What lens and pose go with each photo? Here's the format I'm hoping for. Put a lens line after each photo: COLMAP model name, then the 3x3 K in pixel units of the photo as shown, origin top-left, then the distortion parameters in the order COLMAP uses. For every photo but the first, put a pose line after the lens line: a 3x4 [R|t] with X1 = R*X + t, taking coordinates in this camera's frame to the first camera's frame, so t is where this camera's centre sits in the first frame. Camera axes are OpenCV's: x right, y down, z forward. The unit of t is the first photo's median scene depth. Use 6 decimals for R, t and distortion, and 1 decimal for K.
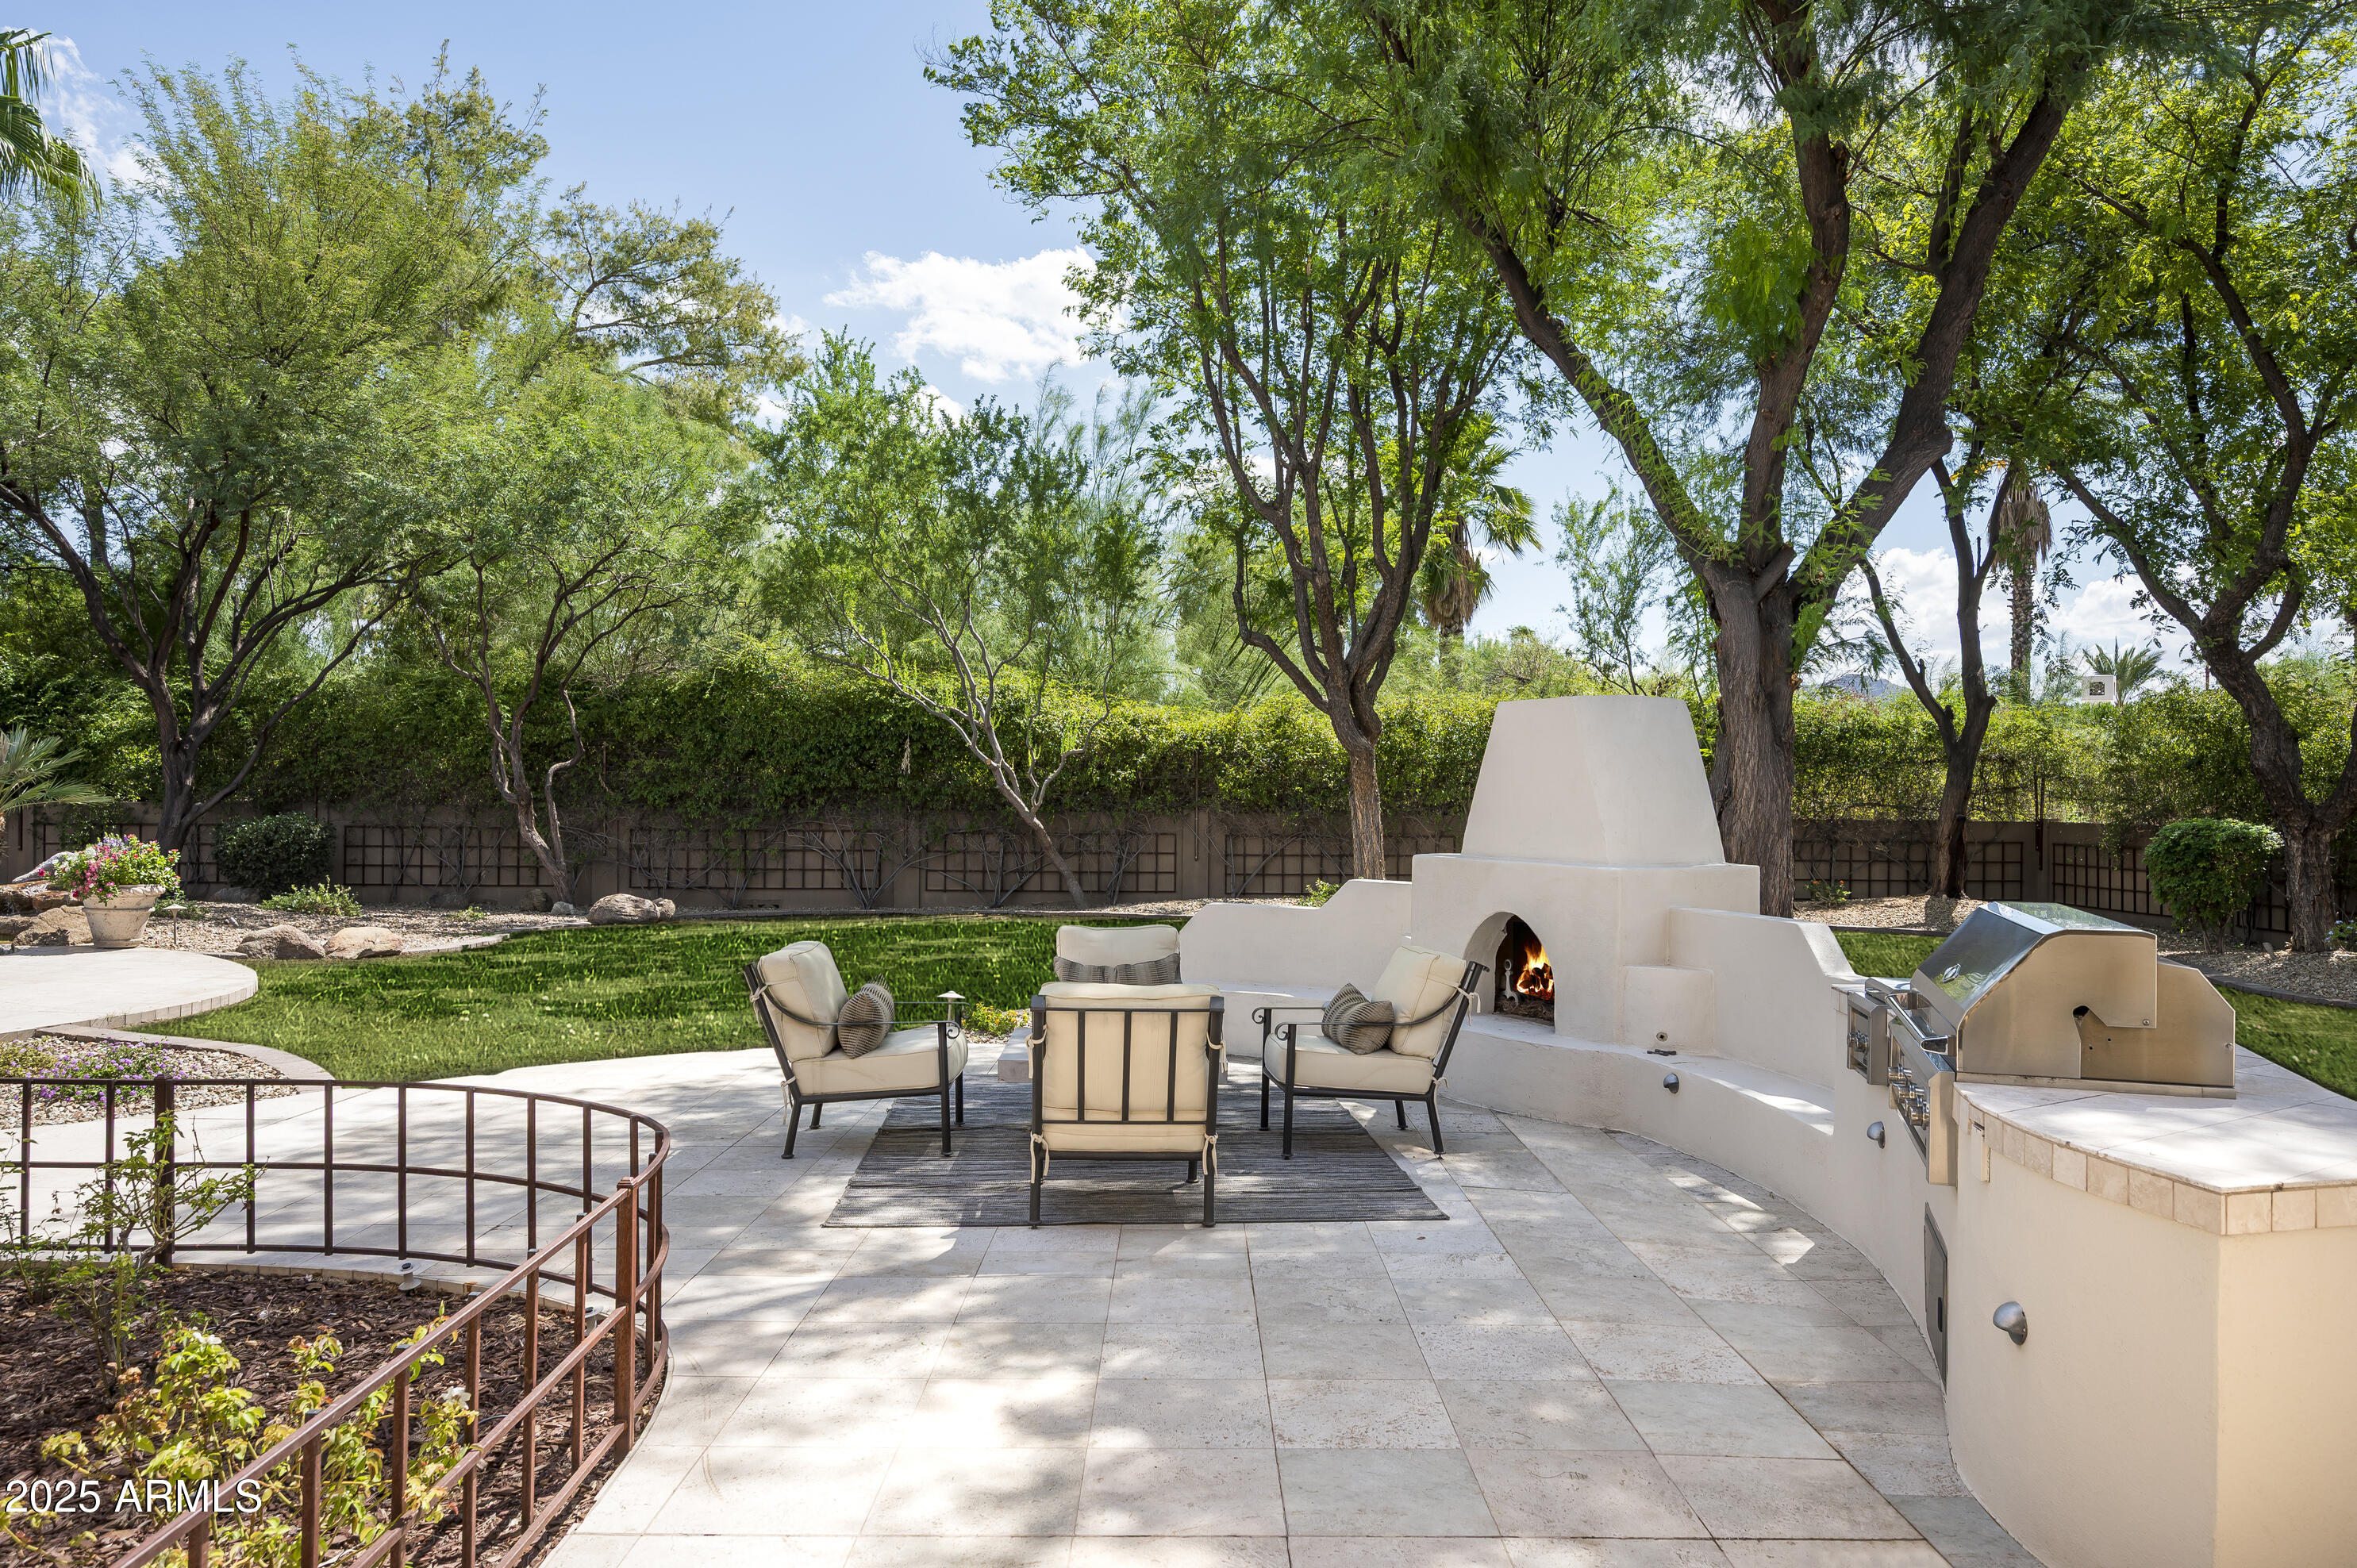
lens RADIAL K [[1496.7, 0, 1181.1], [0, 1496.7, 785.1], [0, 0, 1]] dist [0.004770, 0.001087]
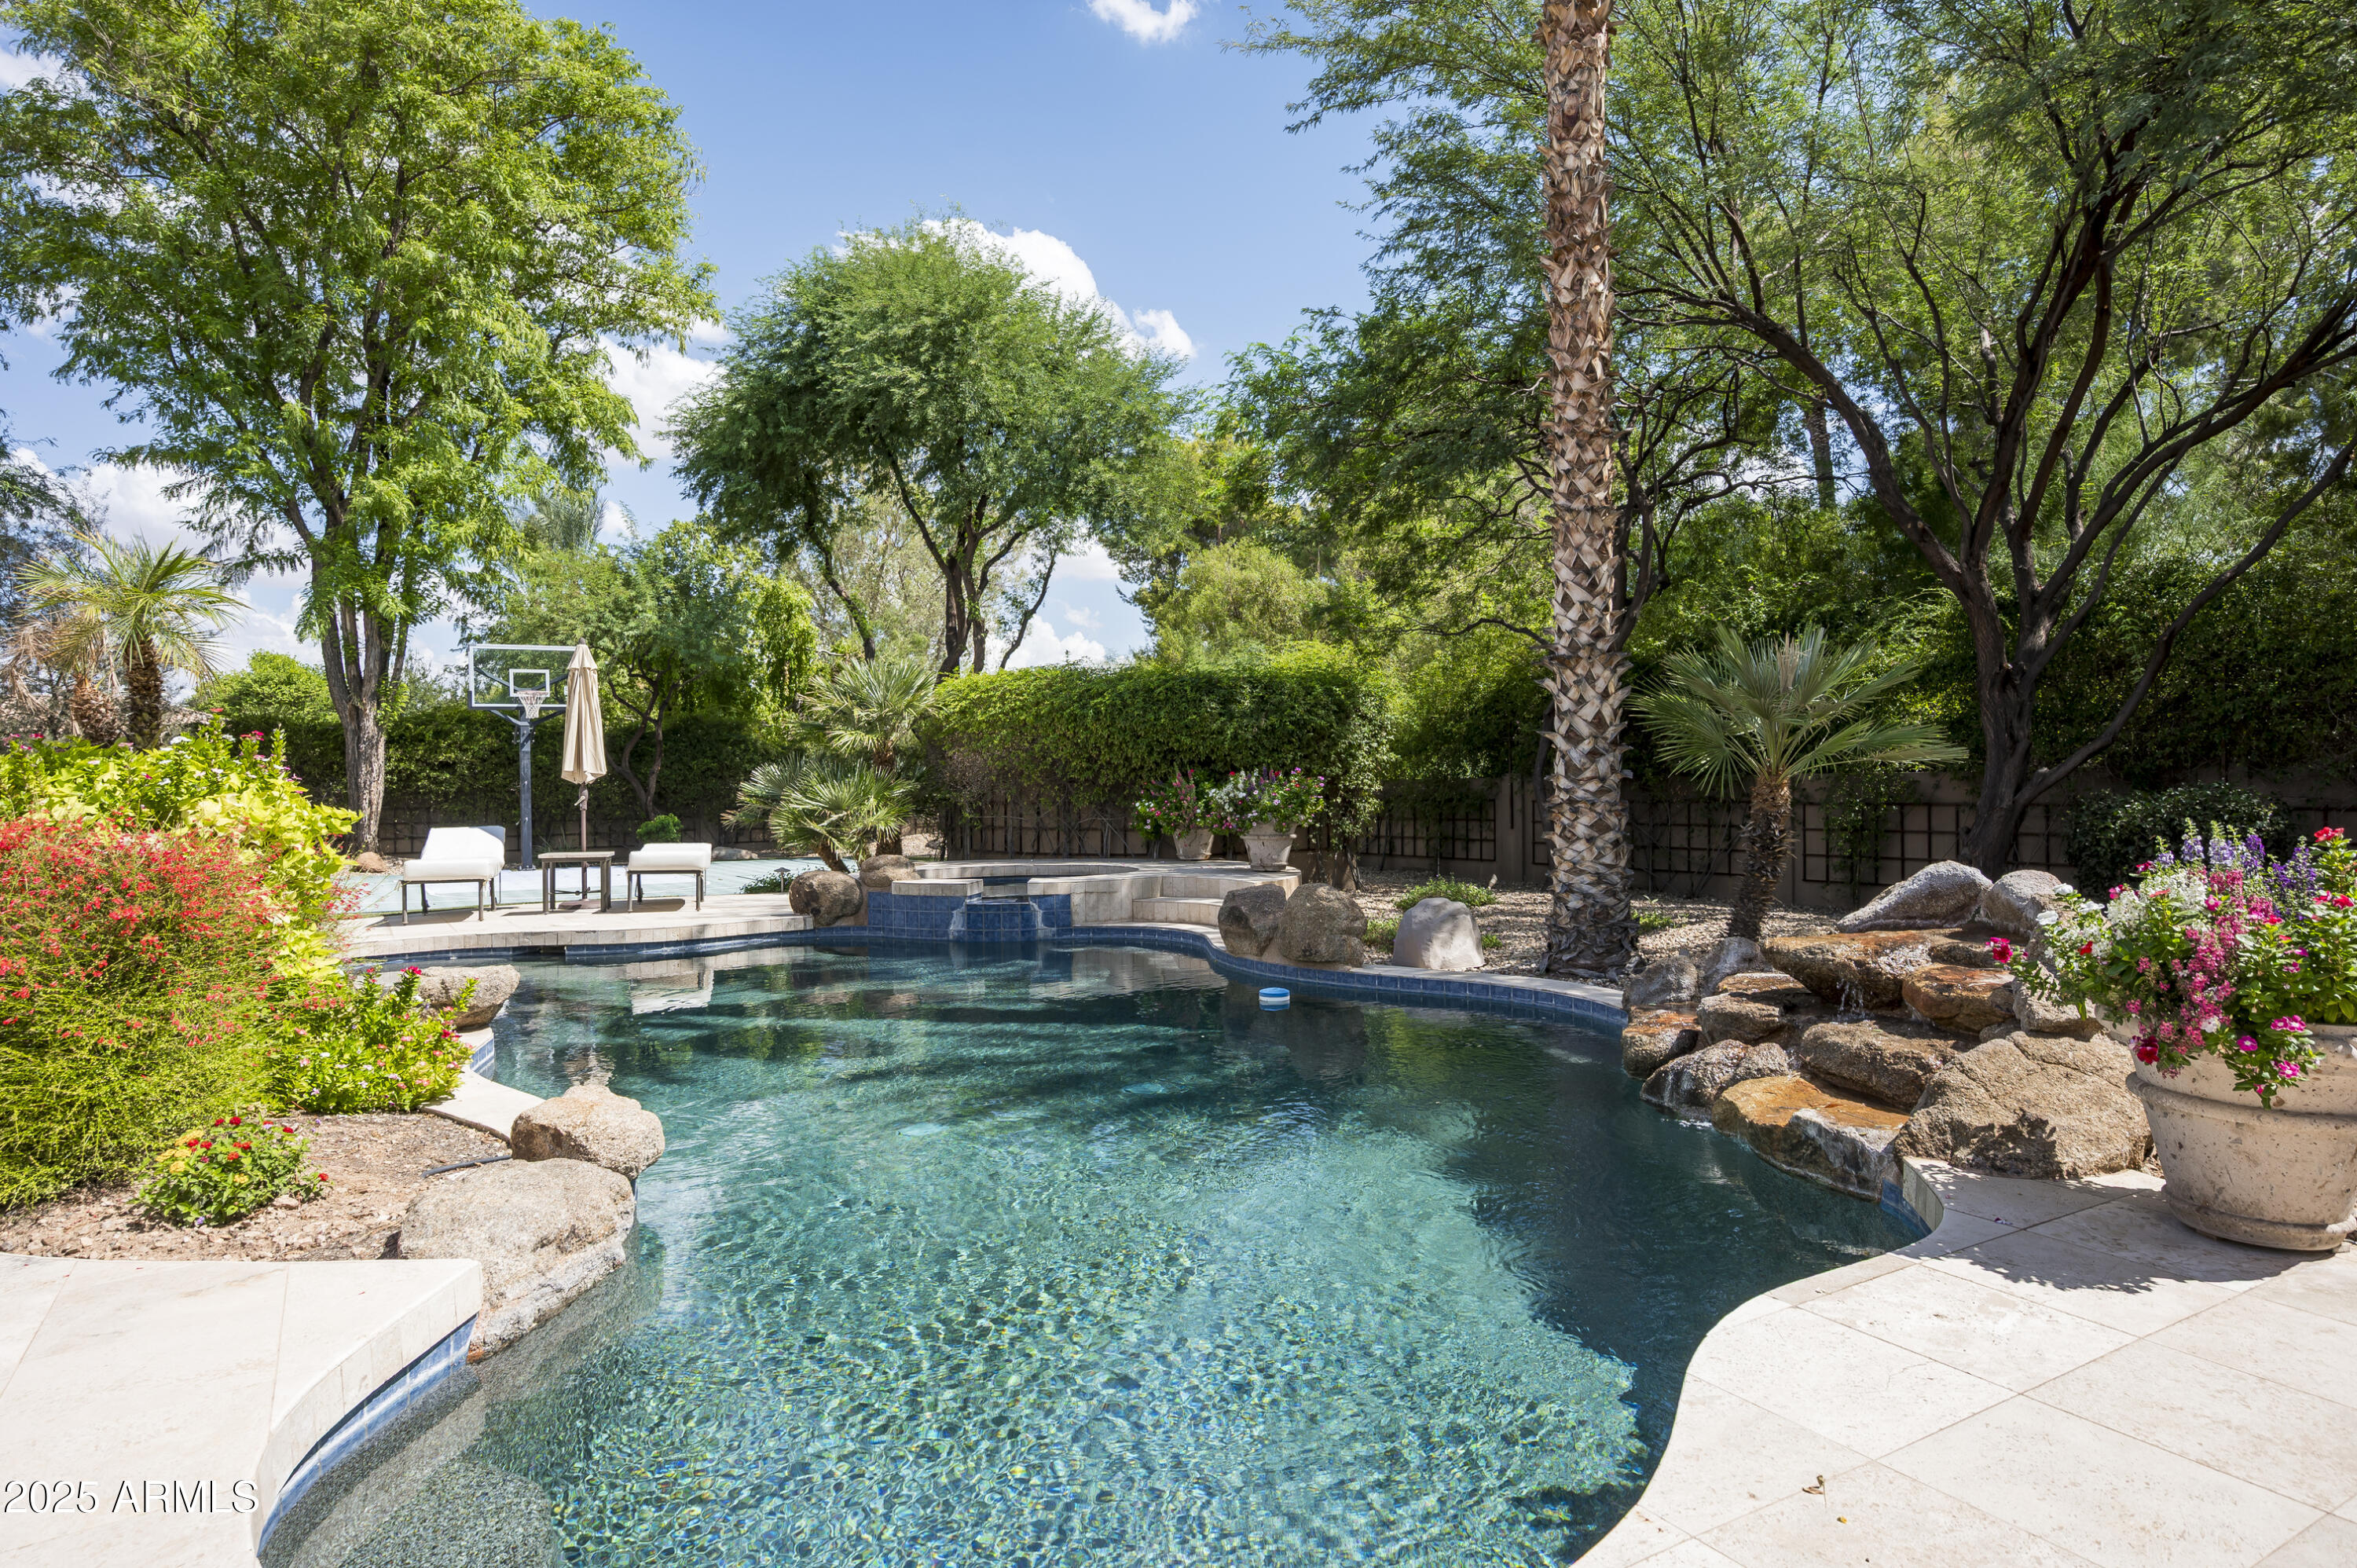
lens RADIAL K [[1356.5, 0, 1182.2], [0, 1356.5, 782.7], [0, 0, 1]] dist [-0.001209, -0.000190]
pose [[0.509219, 0.000062, -0.860637, -0.370055], [0.000974, 0.999999, 0.000649, 0.015082], [0.860636, -0.001169, 0.509218, 0.437679]]
